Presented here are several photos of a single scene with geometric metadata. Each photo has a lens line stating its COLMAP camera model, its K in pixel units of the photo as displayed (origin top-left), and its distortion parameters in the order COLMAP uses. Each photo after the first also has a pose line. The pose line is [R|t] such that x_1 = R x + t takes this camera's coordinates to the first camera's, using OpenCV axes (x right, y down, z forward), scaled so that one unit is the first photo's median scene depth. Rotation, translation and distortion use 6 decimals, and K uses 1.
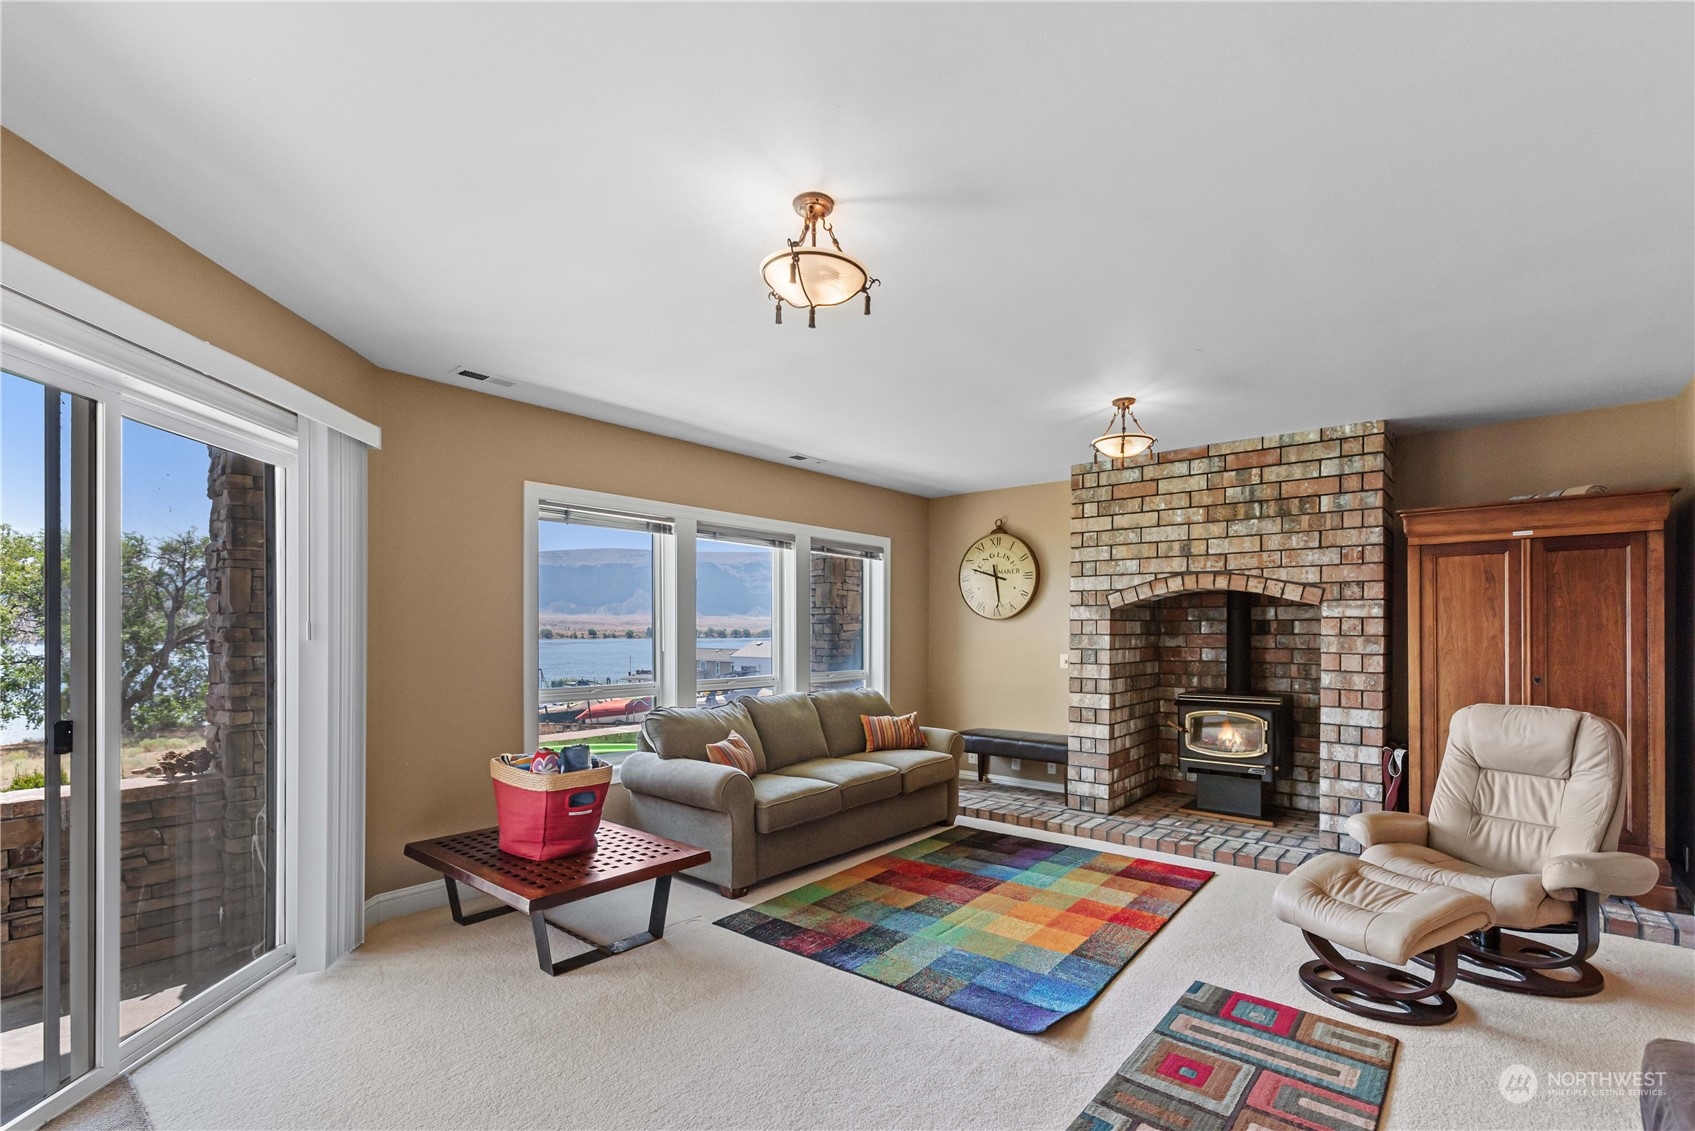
lens RADIAL K [[742.4, 0, 846.1], [0, 742.4, 629.6], [0, 0, 1]] dist [-0.001162, -0.000138]
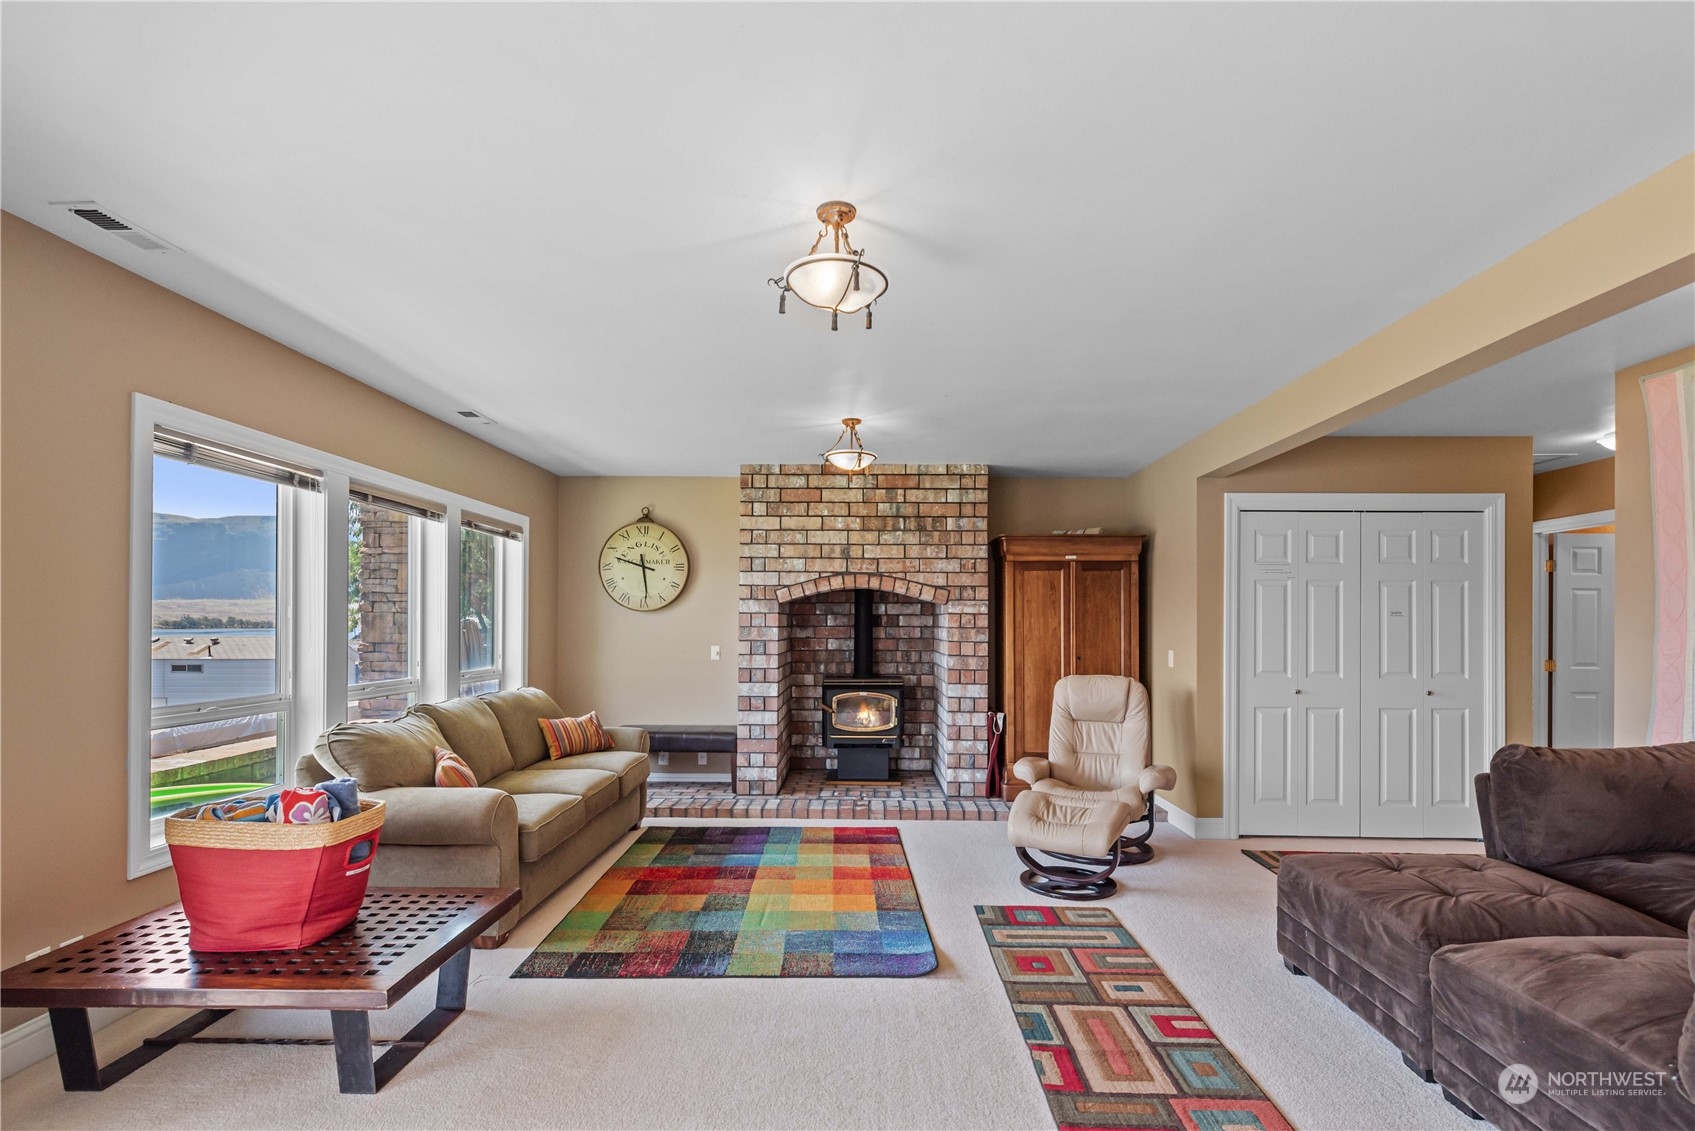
lens RADIAL K [[775.3, 0, 849.3], [0, 775.3, 613.7], [0, 0, 1]] dist [0.002095, 0.000093]
pose [[0.786409, 0.010509, 0.617617, -0.296008], [-0.004906, 0.999930, -0.010767, -0.000934], [-0.617687, 0.005437, 0.786405, 0.060957]]
